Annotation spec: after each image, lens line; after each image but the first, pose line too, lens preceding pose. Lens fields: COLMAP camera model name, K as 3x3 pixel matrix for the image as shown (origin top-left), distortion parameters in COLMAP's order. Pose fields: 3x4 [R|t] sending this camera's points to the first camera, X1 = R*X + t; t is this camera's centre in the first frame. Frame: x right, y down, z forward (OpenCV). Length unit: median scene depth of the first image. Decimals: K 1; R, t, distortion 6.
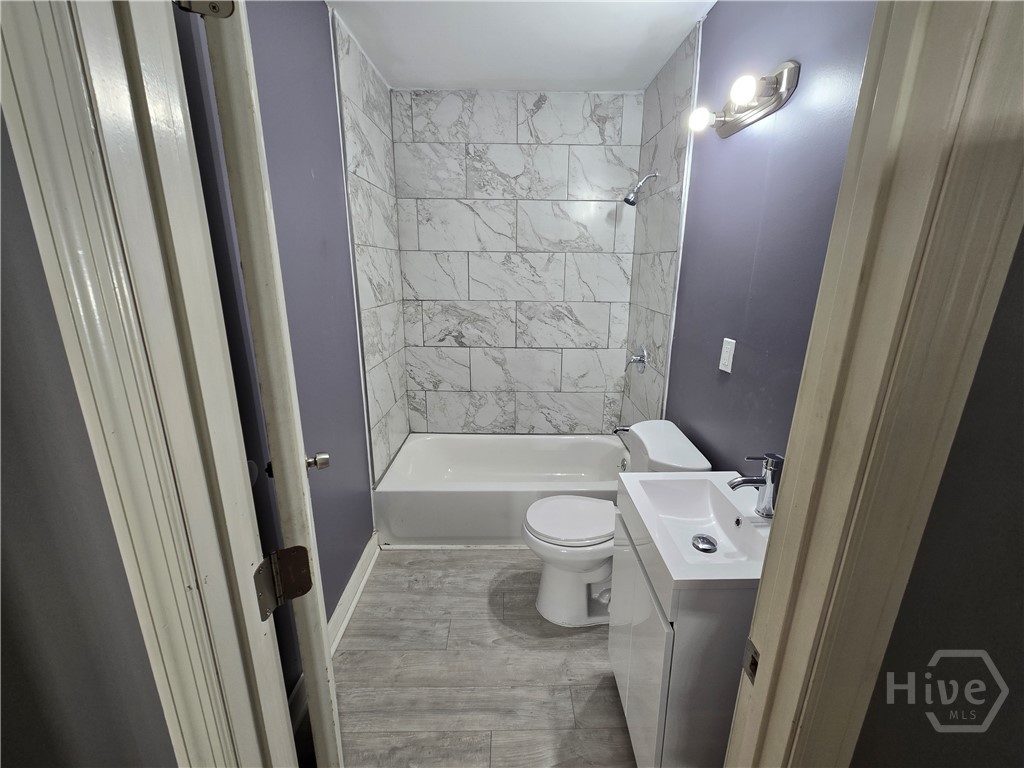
lens RADIAL K [[422.1, 0, 513.6], [0, 422.1, 382.0], [0, 0, 1]] dist [-0.001081, 0.001516]
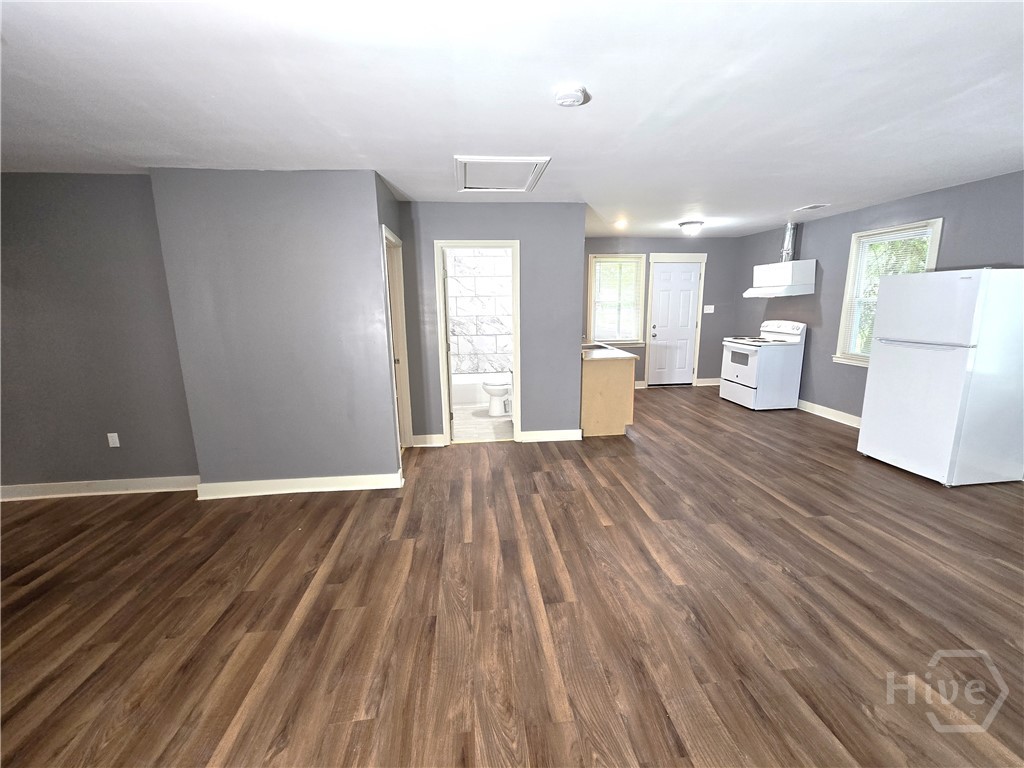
lens RADIAL K [[422.1, 0, 518.5], [0, 422.1, 381.7], [0, 0, 1]] dist [-0.001081, 0.001516]
pose [[0.992535, -0.046224, 0.112866, -0.050318], [0.054728, 0.995796, -0.073451, 0.438454], [-0.108996, 0.079080, 0.990892, -1.641360]]
